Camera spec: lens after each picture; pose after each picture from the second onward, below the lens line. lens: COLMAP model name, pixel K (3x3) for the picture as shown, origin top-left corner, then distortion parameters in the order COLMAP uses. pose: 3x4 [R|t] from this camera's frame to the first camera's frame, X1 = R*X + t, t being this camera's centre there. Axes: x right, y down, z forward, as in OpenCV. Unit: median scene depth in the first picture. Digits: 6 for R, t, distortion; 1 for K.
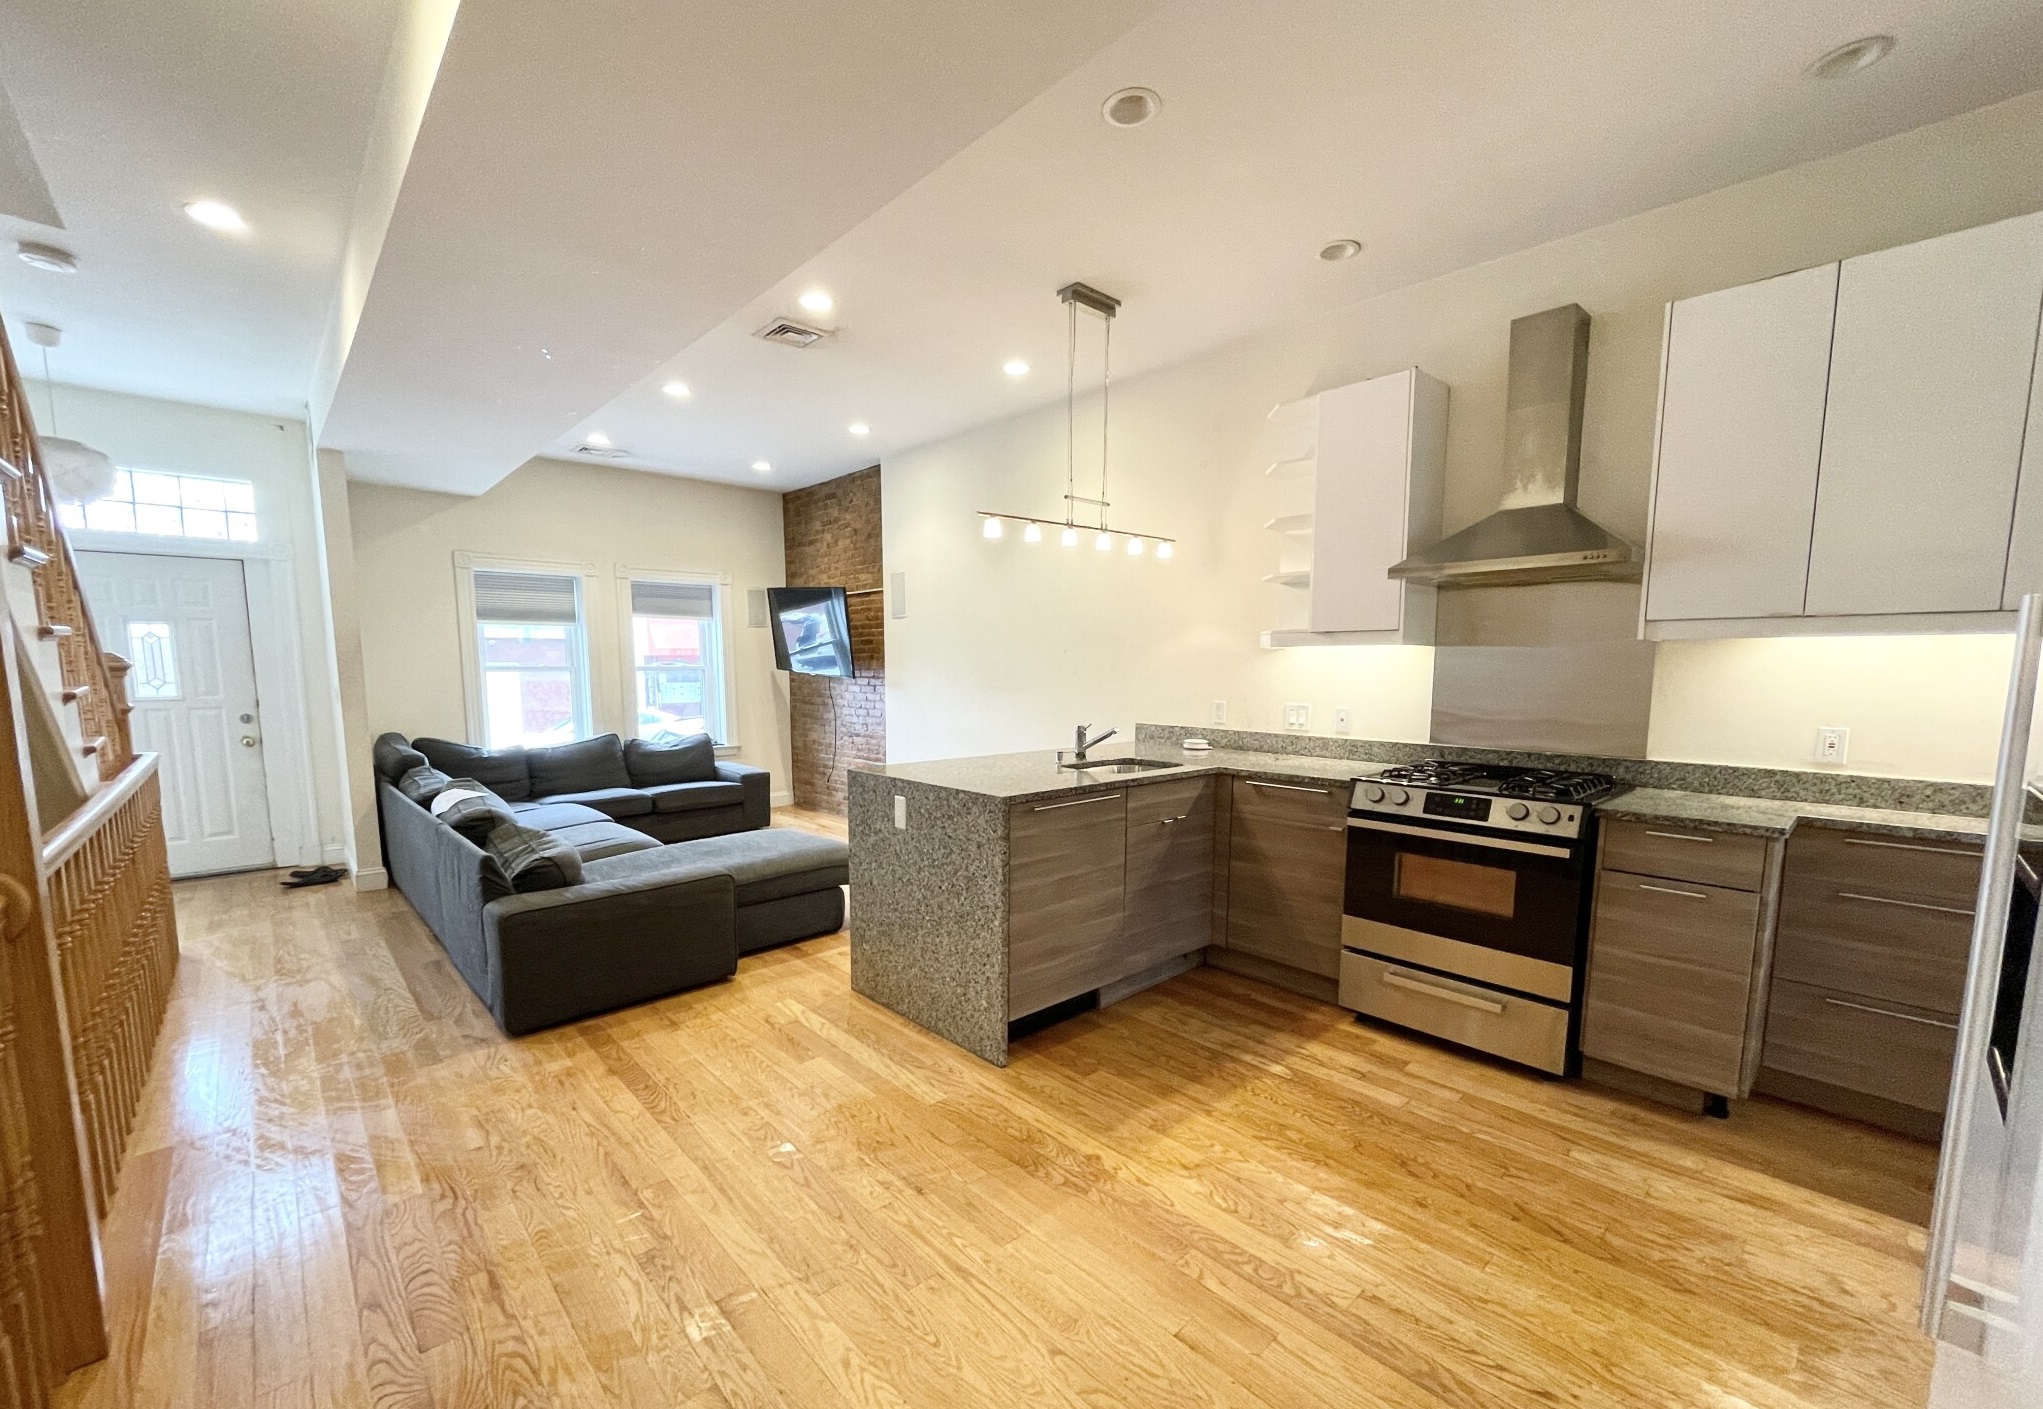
lens RADIAL K [[825.7, 0, 1019.3], [0, 825.7, 757.1], [0, 0, 1]] dist [-0.000556, 0.000111]
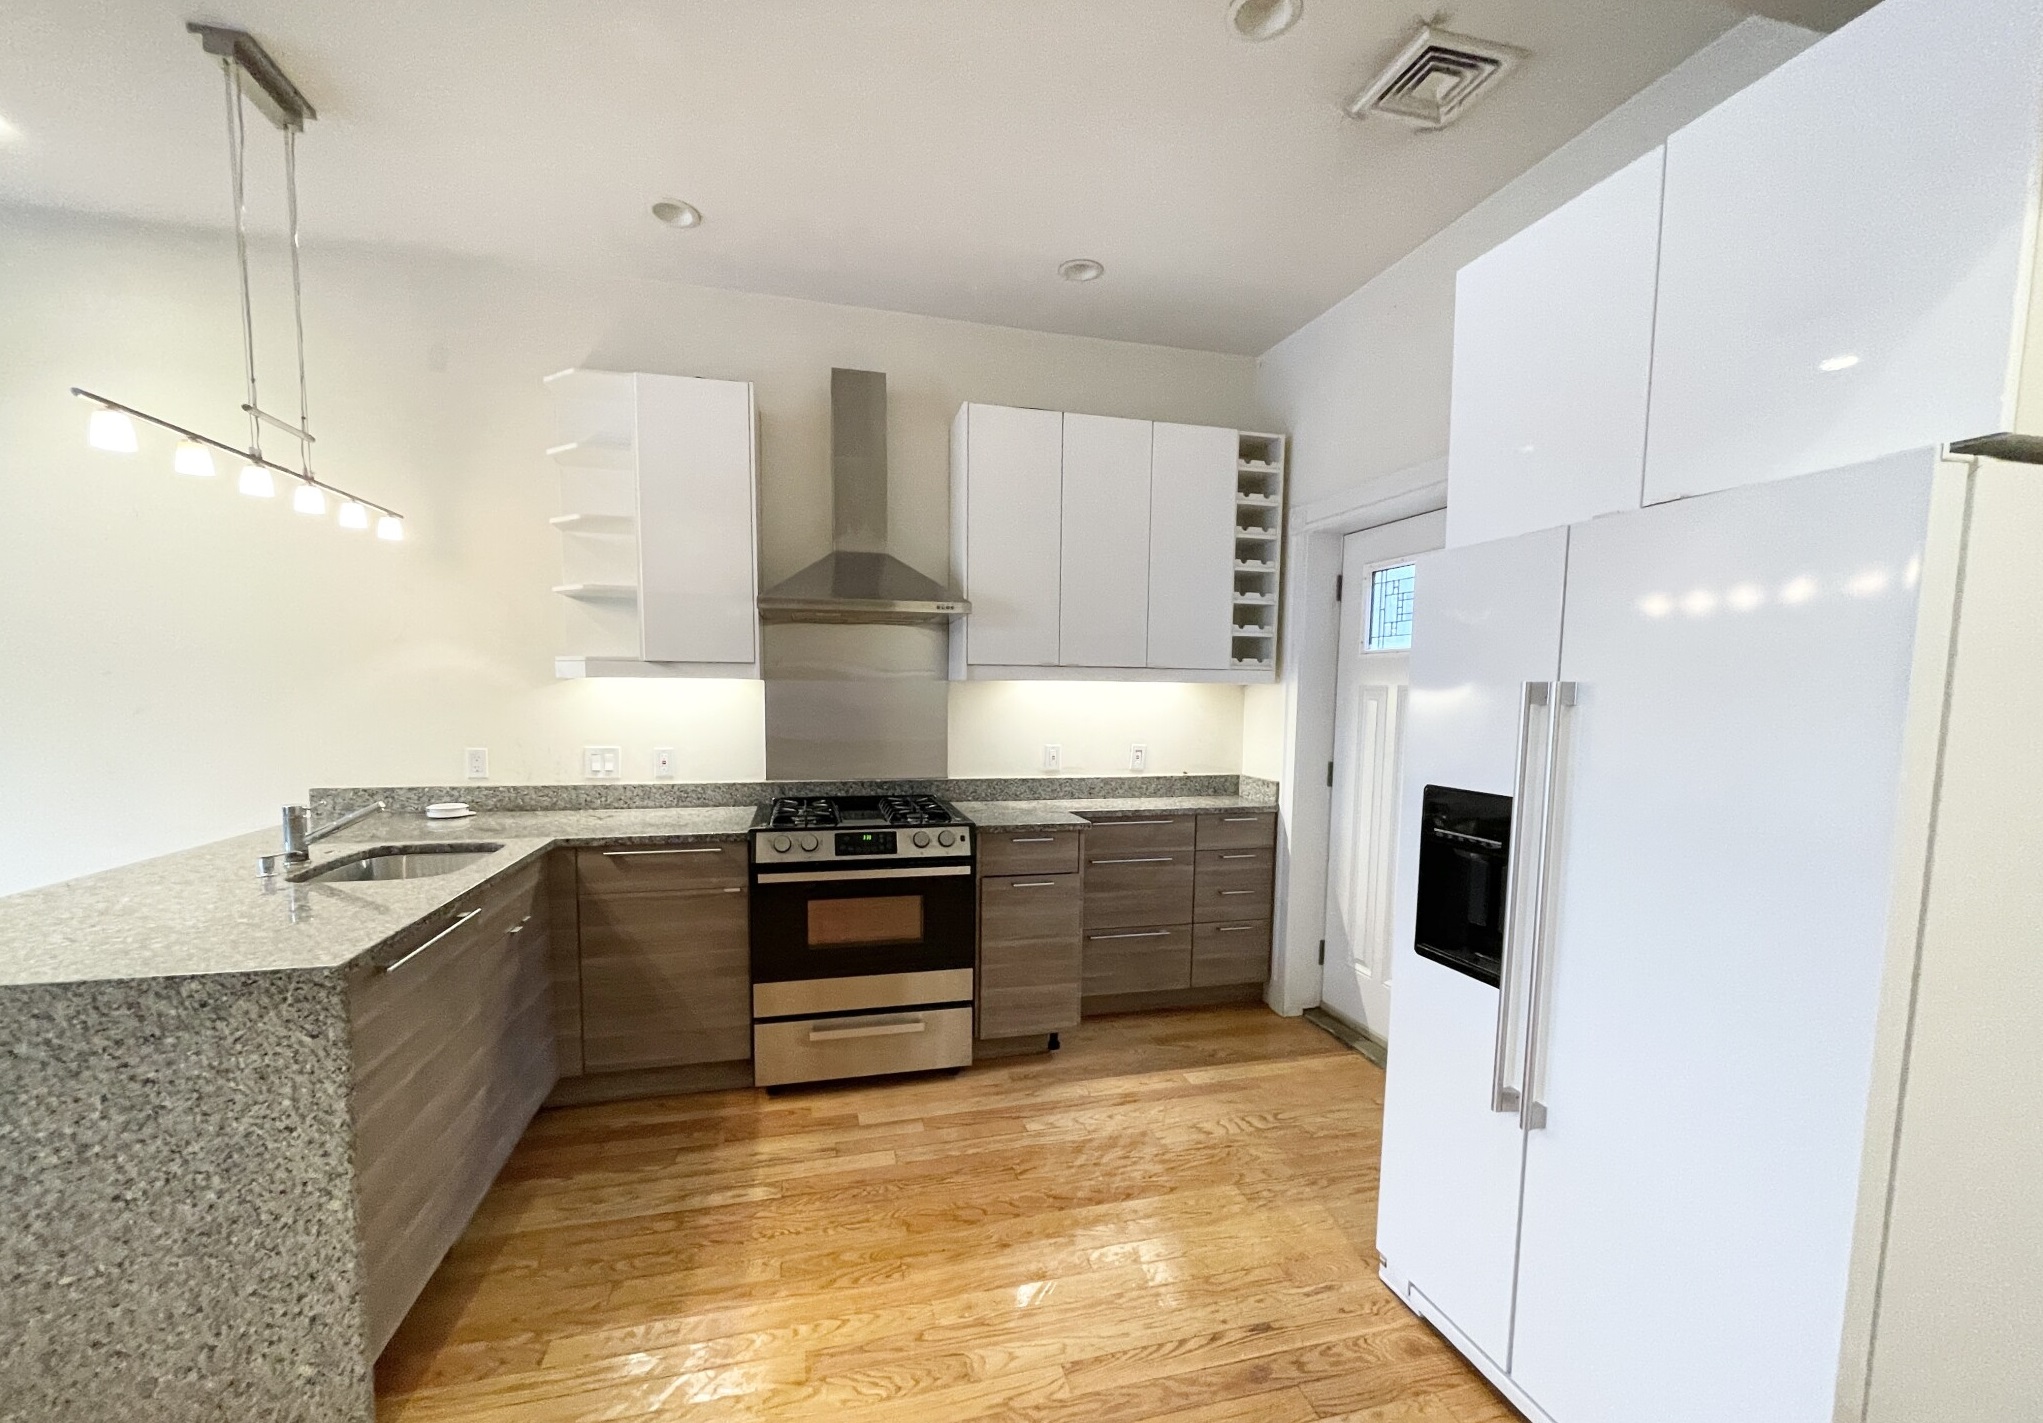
lens RADIAL K [[826.2, 0, 1017.0], [0, 826.2, 769.5], [0, 0, 1]] dist [-0.001939, -0.000180]
pose [[0.481348, -0.082513, 0.872637, -0.199872], [0.090490, 0.994918, 0.044161, -0.045983], [-0.871846, 0.057708, 0.486368, 0.279390]]
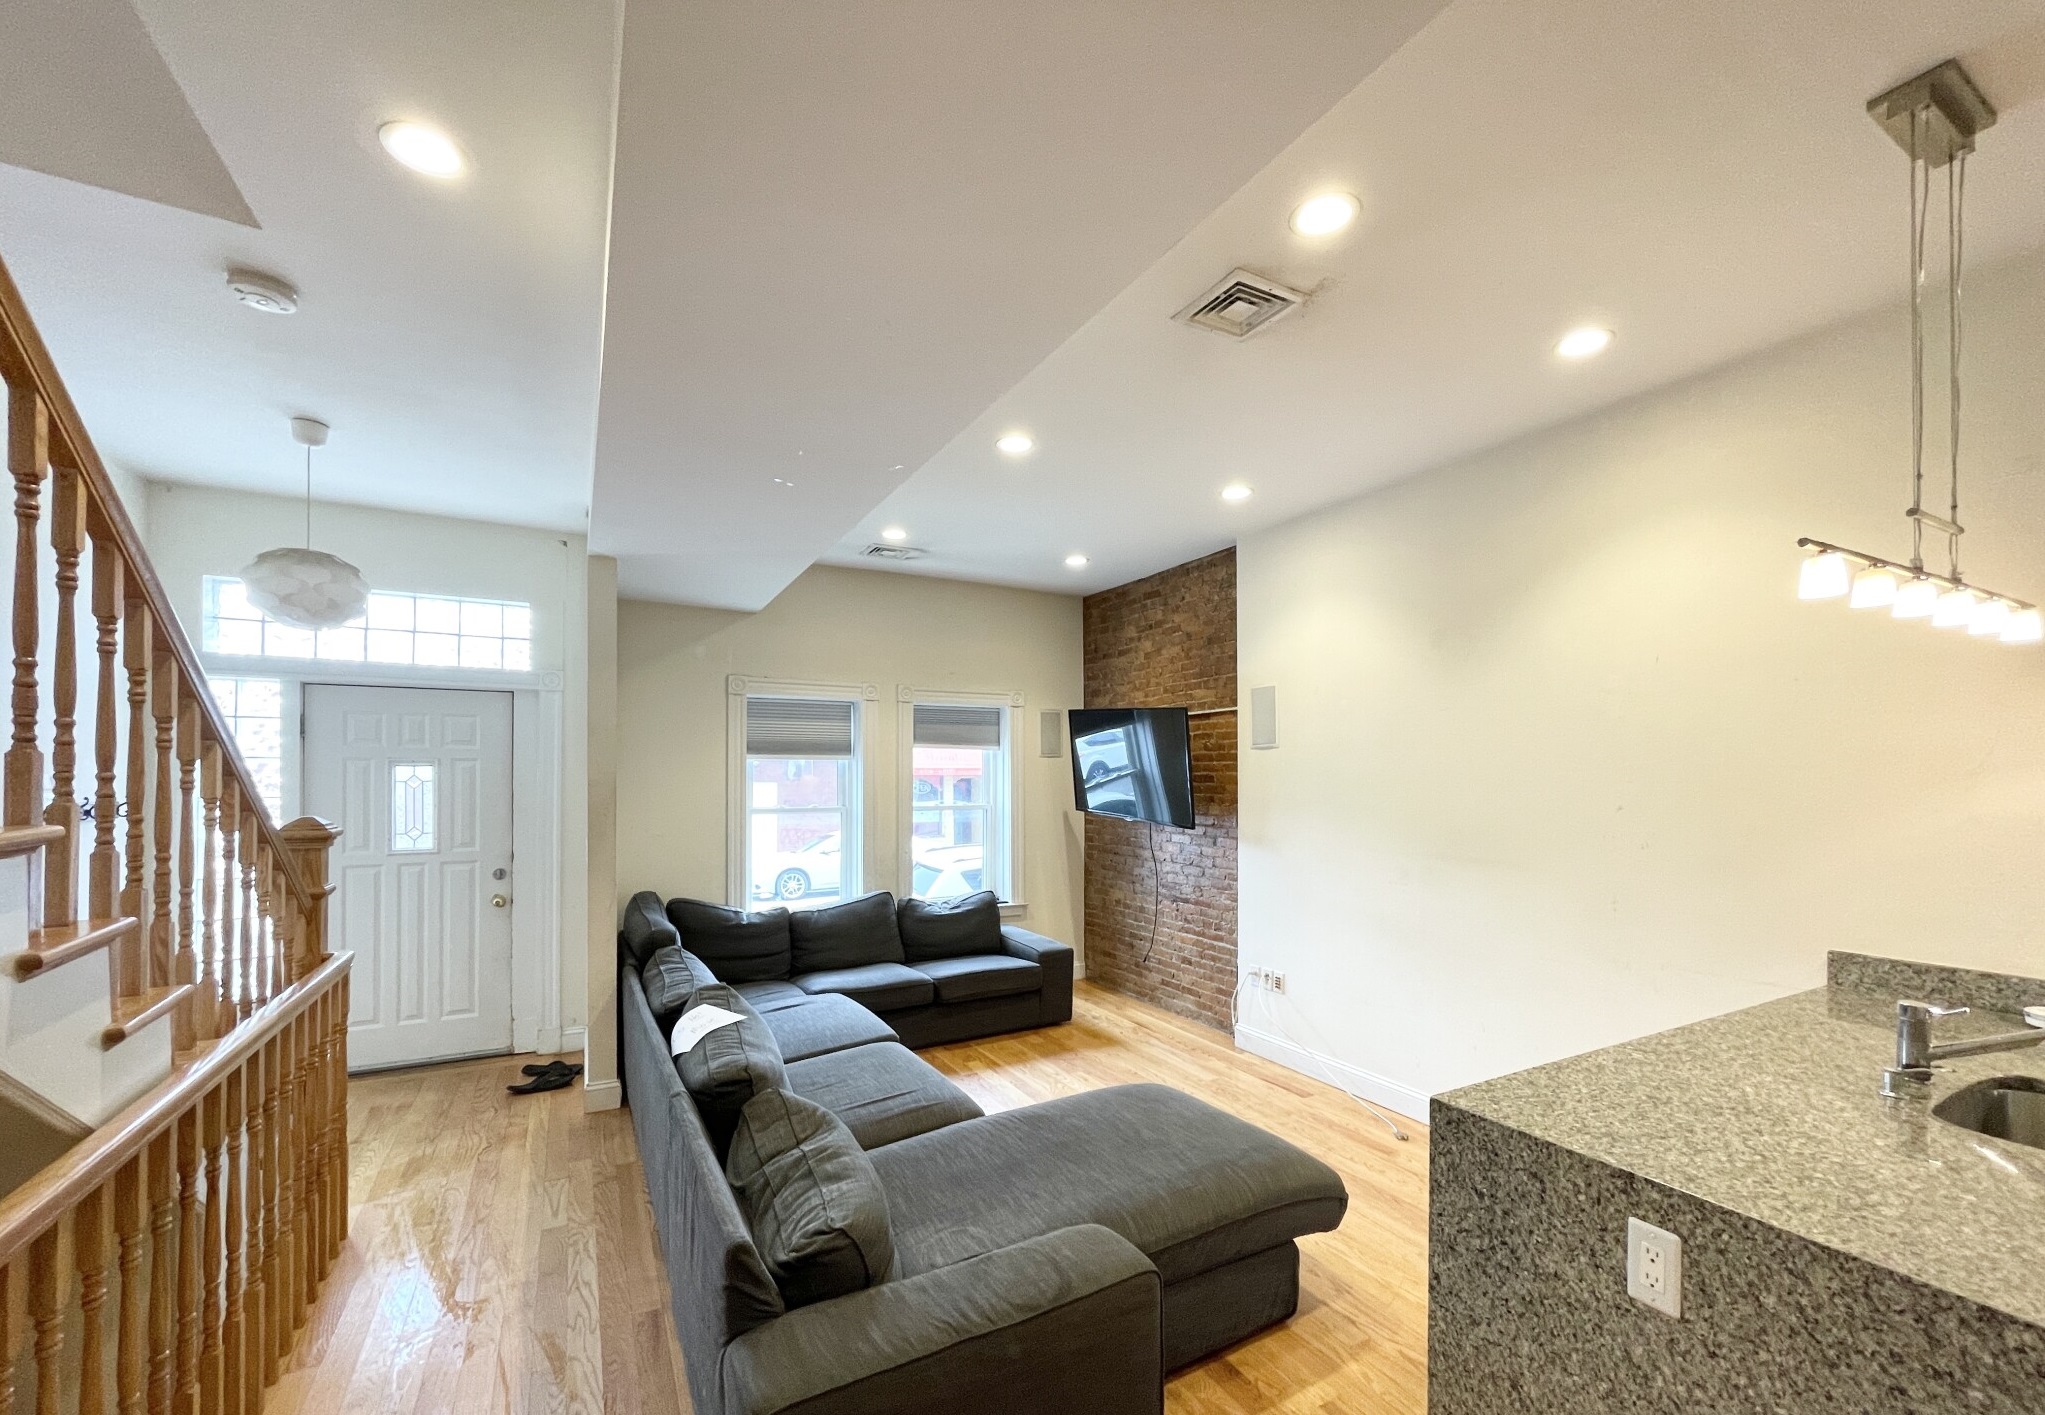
lens RADIAL K [[823.9, 0, 1023.0], [0, 823.9, 771.8], [0, 0, 1]] dist [0.001010, 0.000101]
pose [[0.969337, -0.000713, -0.245735, -0.306489], [-0.028331, 0.993004, -0.114636, -0.105216], [0.244097, 0.118082, 0.962535, 0.453717]]
